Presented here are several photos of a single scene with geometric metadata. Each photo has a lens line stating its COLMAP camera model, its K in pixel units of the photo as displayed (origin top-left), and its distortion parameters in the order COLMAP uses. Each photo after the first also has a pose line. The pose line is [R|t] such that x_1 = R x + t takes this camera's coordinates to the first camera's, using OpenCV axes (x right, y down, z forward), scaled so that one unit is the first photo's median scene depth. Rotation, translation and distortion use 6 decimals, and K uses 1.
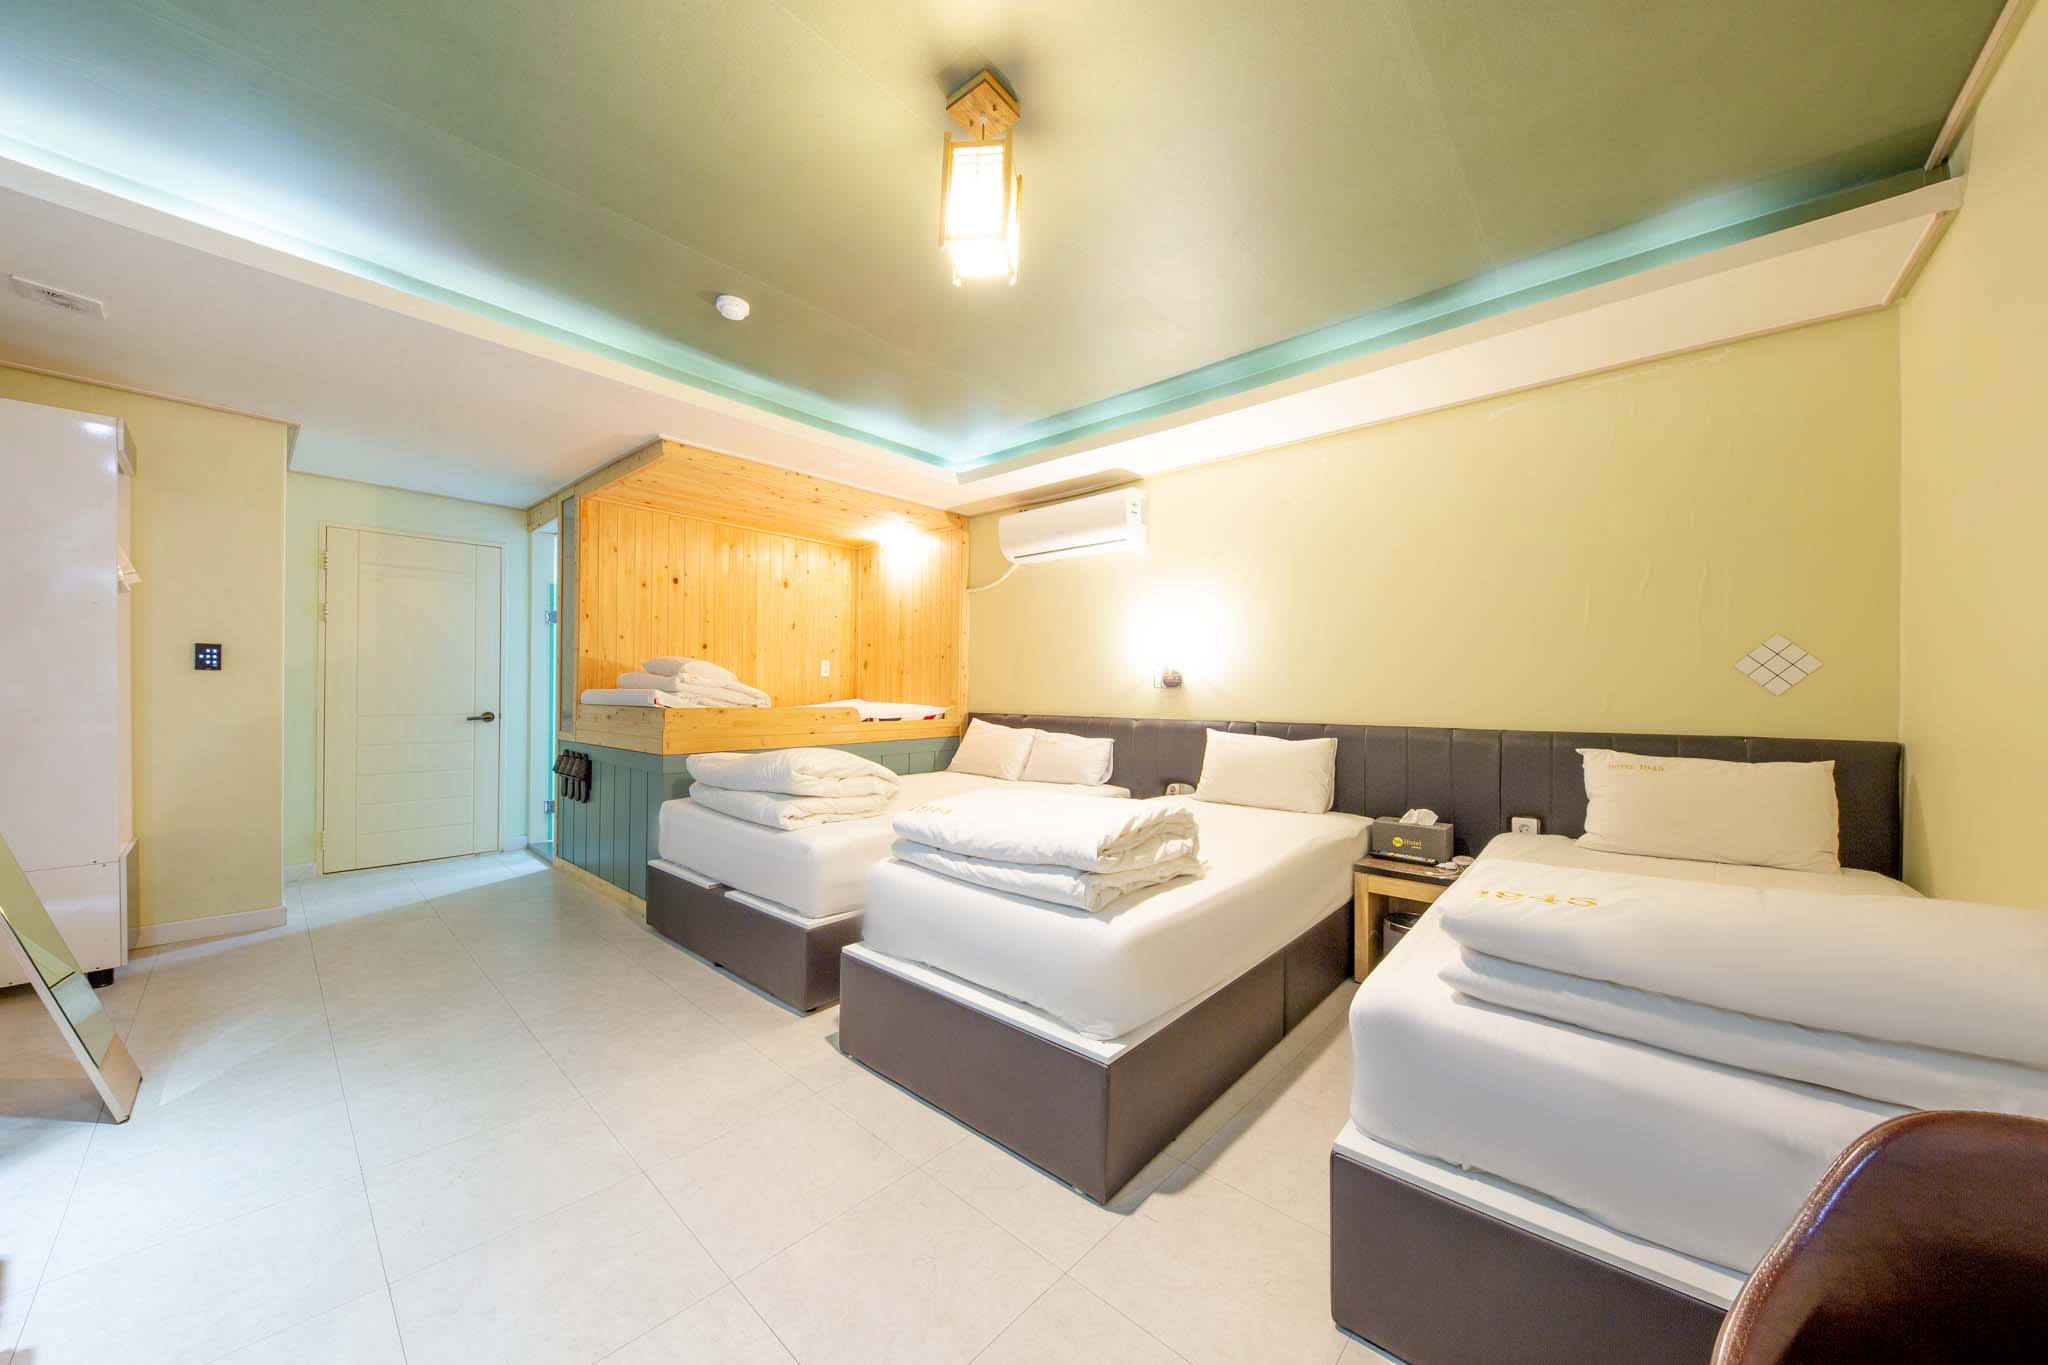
lens RADIAL K [[712.4, 0, 1020.1], [0, 712.4, 691.0], [0, 0, 1]] dist [-0.000649, -0.000100]
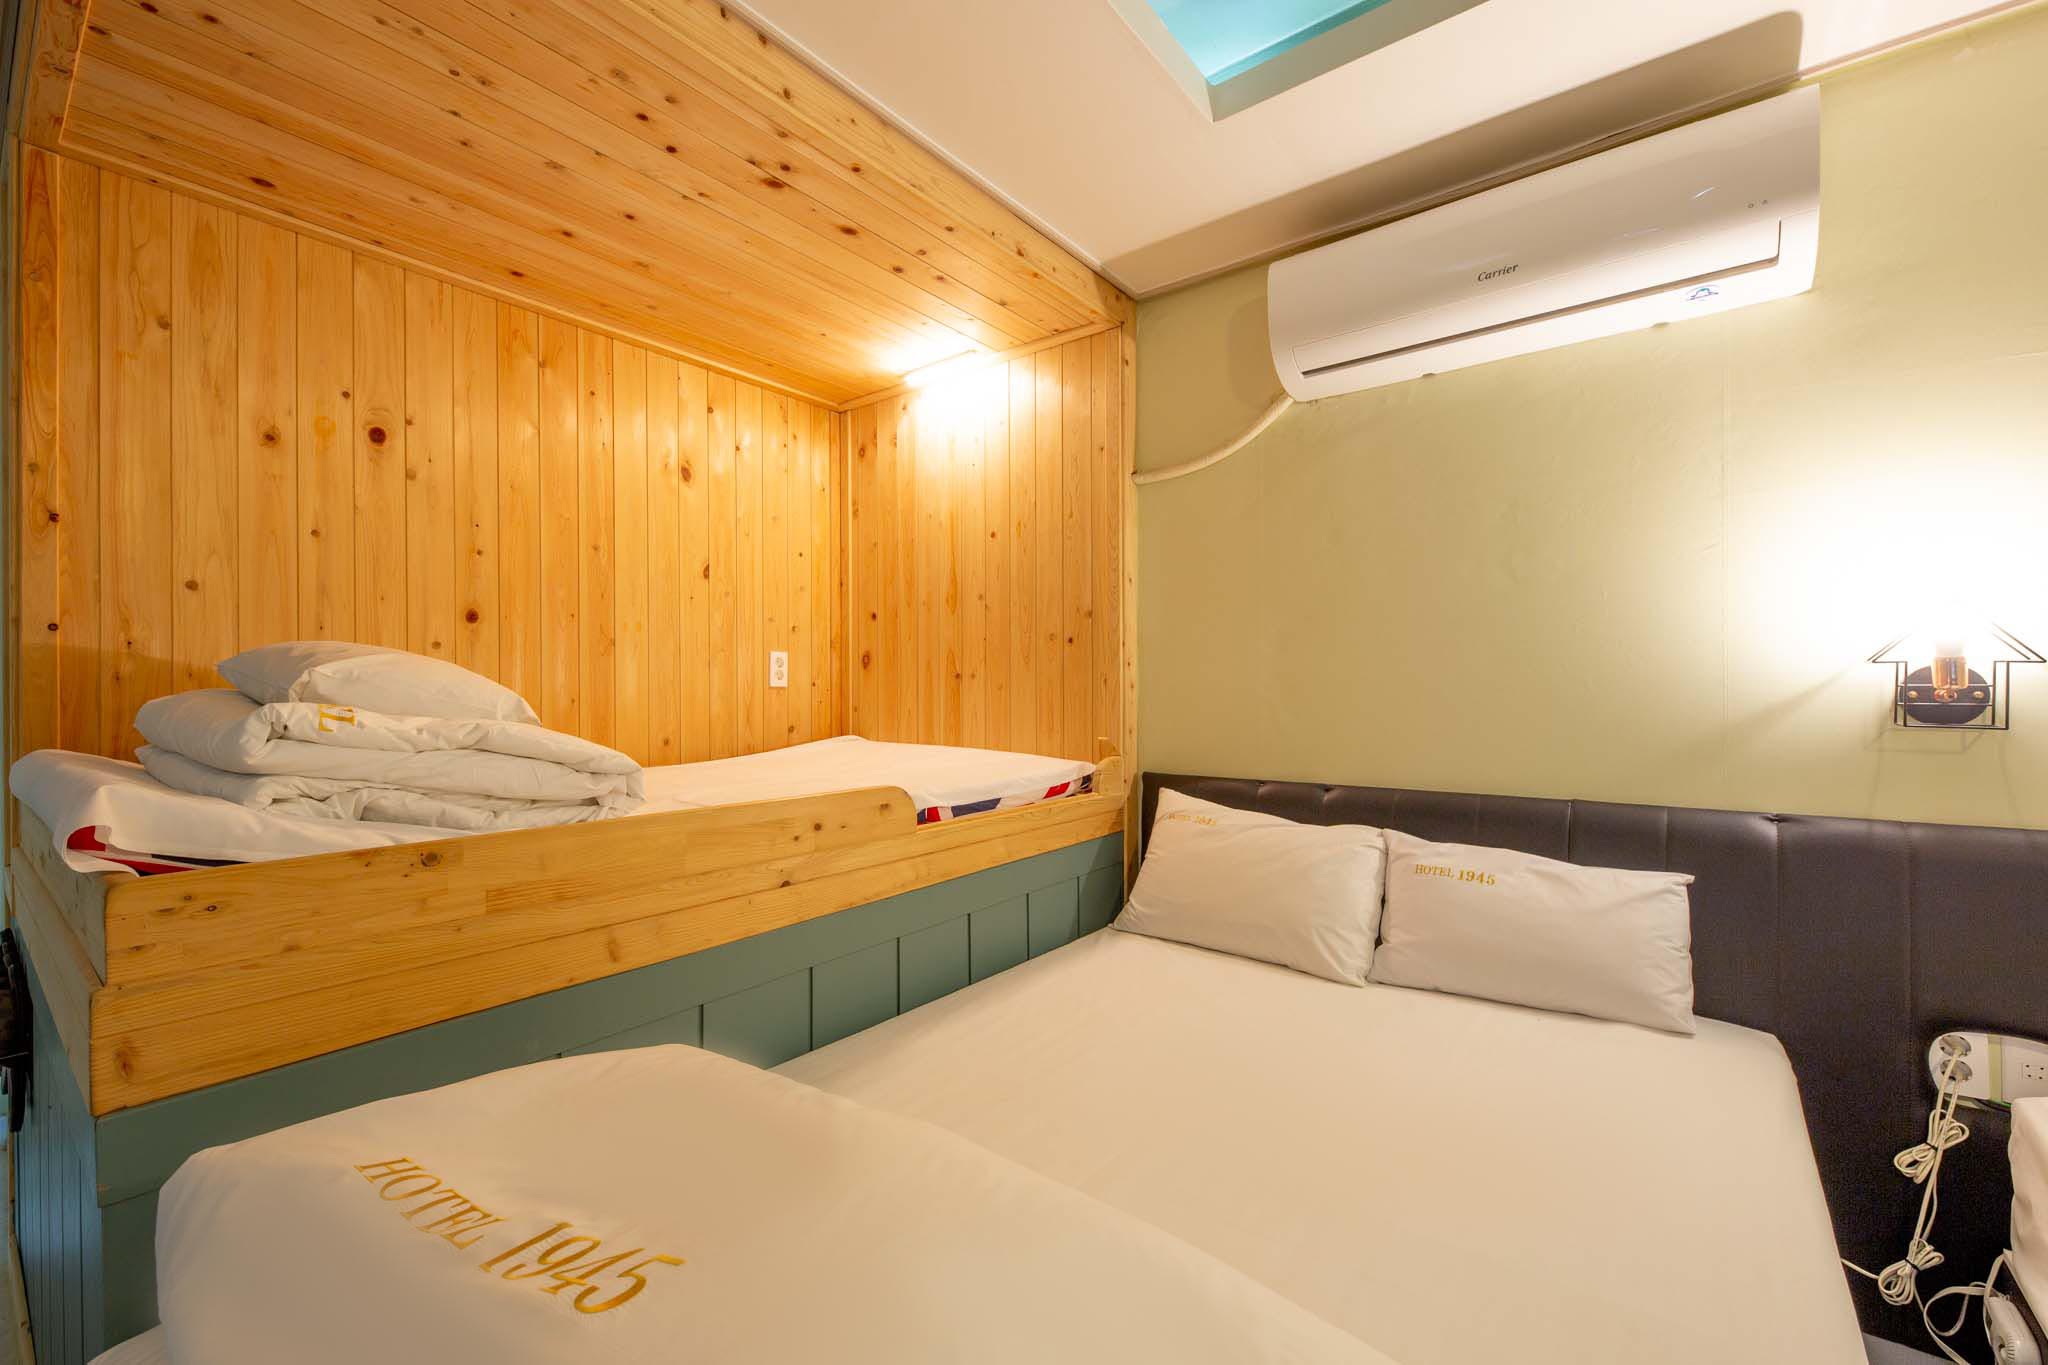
lens RADIAL K [[839.6, 0, 1014.6], [0, 839.6, 690.5], [0, 0, 1]] dist [0.010090, -0.000213]
pose [[0.998236, -0.012168, 0.058117, -0.177771], [0.012001, 0.999923, 0.003232, -0.020778], [-0.058151, -0.002529, 0.998305, 0.527650]]
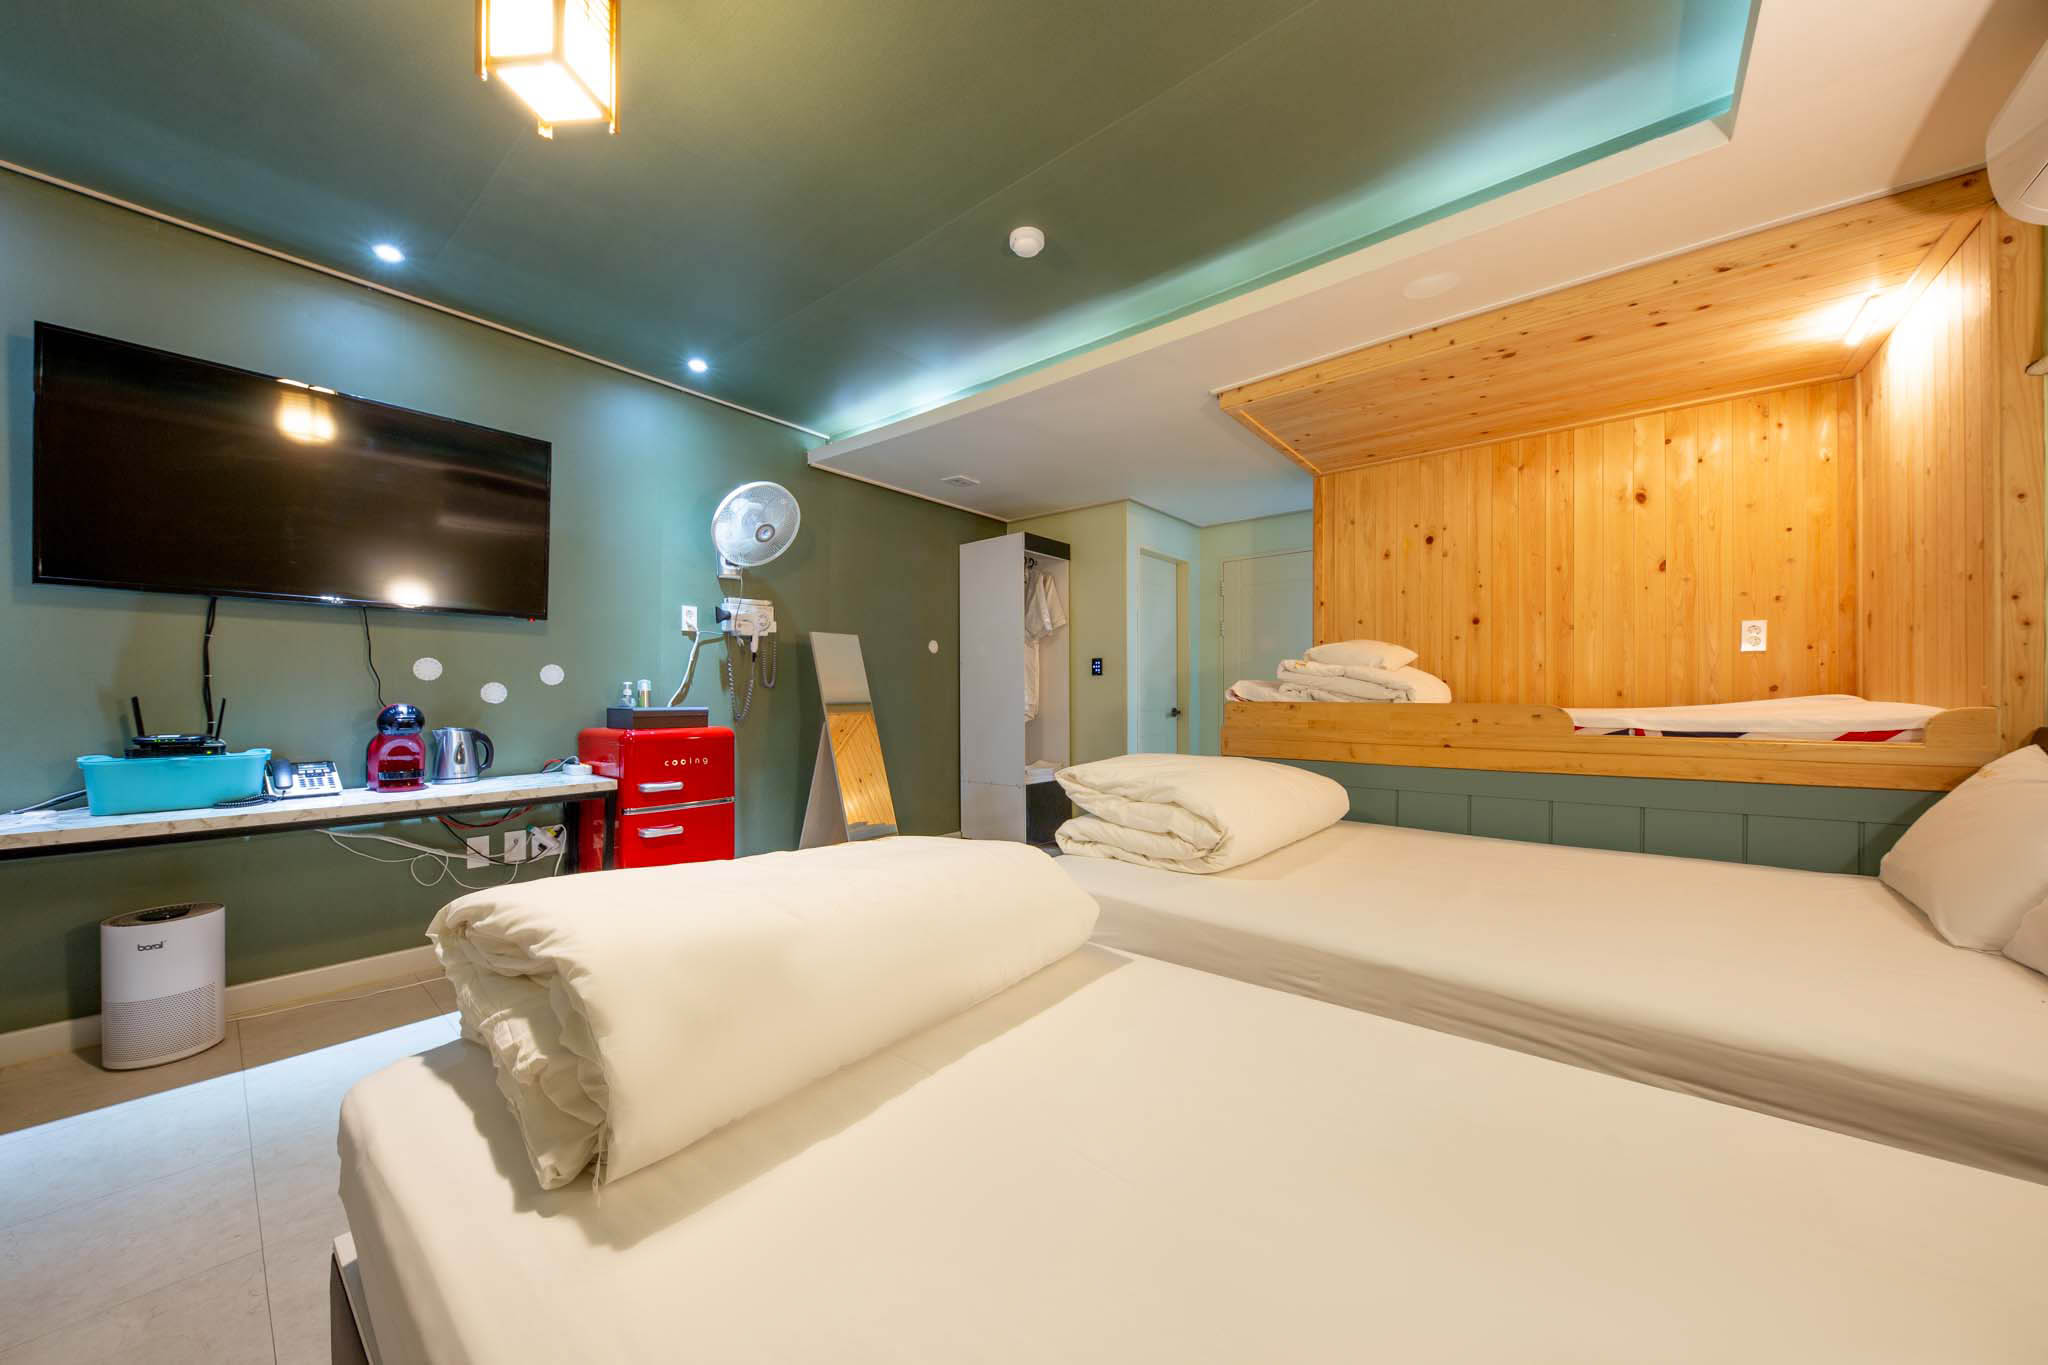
lens RADIAL K [[712.4, 0, 1020.1], [0, 712.4, 691.0], [0, 0, 1]] dist [-0.000649, -0.000100]
pose [[0.032193, -0.014074, -0.999383, 0.252649], [0.001909, 0.999900, -0.014020, 0.016451], [0.999480, -0.001457, 0.032217, 0.515535]]
